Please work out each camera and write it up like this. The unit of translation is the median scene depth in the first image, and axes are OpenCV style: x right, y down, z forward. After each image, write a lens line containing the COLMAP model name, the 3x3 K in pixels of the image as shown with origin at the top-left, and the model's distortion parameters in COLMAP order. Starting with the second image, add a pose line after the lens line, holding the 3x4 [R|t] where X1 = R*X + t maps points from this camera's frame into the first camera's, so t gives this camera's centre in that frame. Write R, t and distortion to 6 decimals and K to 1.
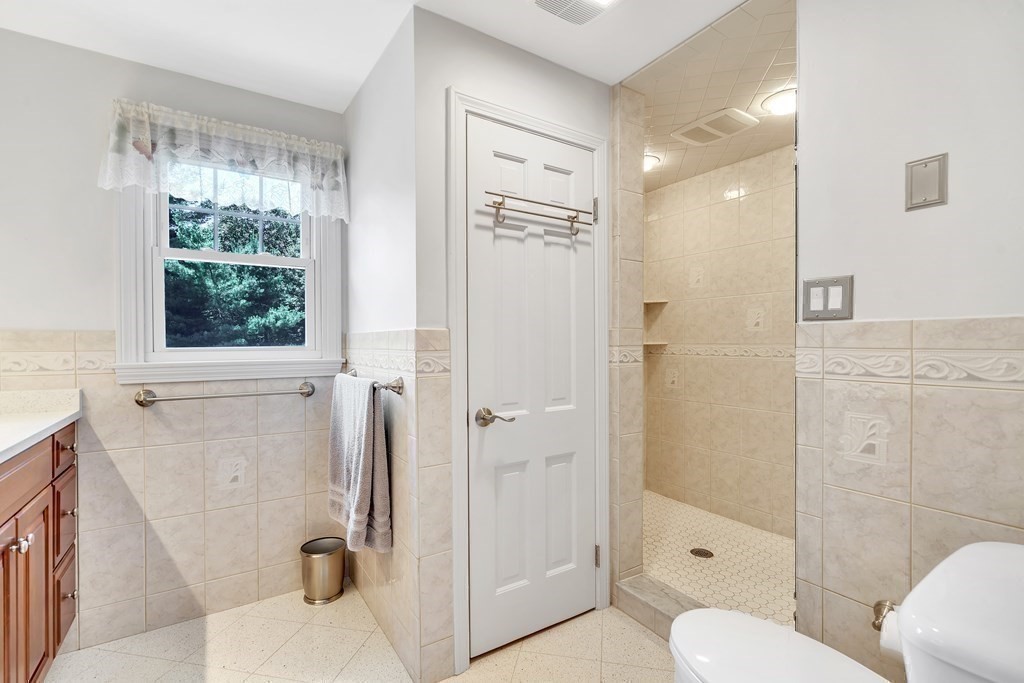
lens RADIAL K [[470.9, 0, 512.3], [0, 470.9, 343.1], [0, 0, 1]] dist [-0.004424, 0.002560]
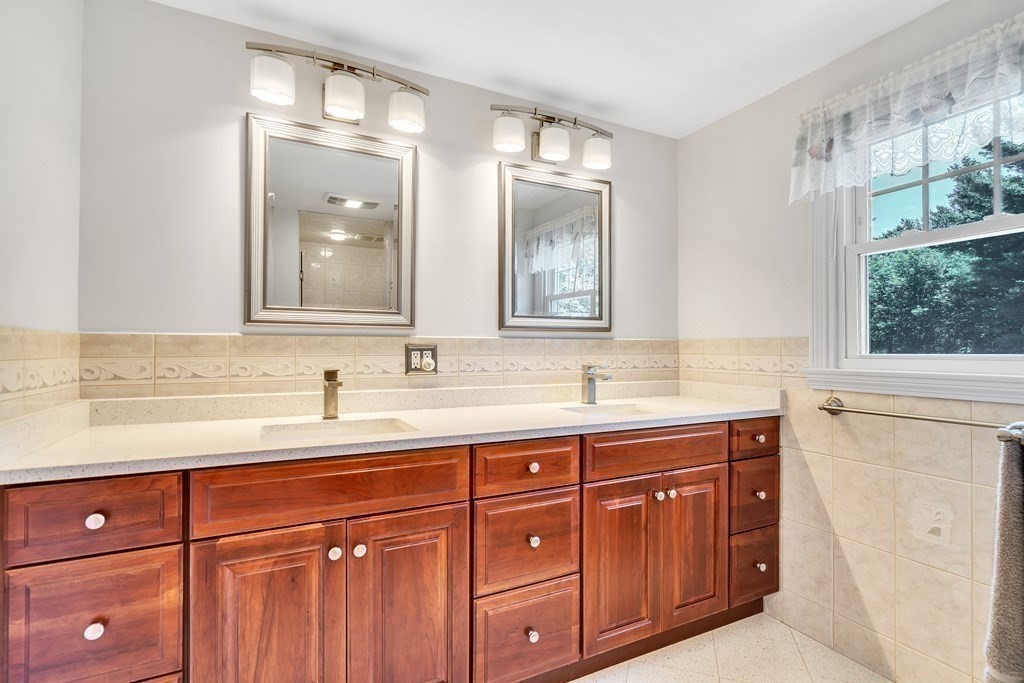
lens RADIAL K [[470.9, 0, 510.0], [0, 470.9, 344.6], [0, 0, 1]] dist [-0.004424, 0.002560]
pose [[-0.105889, -0.006547, -0.994356, 0.247057], [-0.004655, 0.999971, -0.006088, 0.000429], [0.994367, 0.003984, -0.105917, 0.441576]]
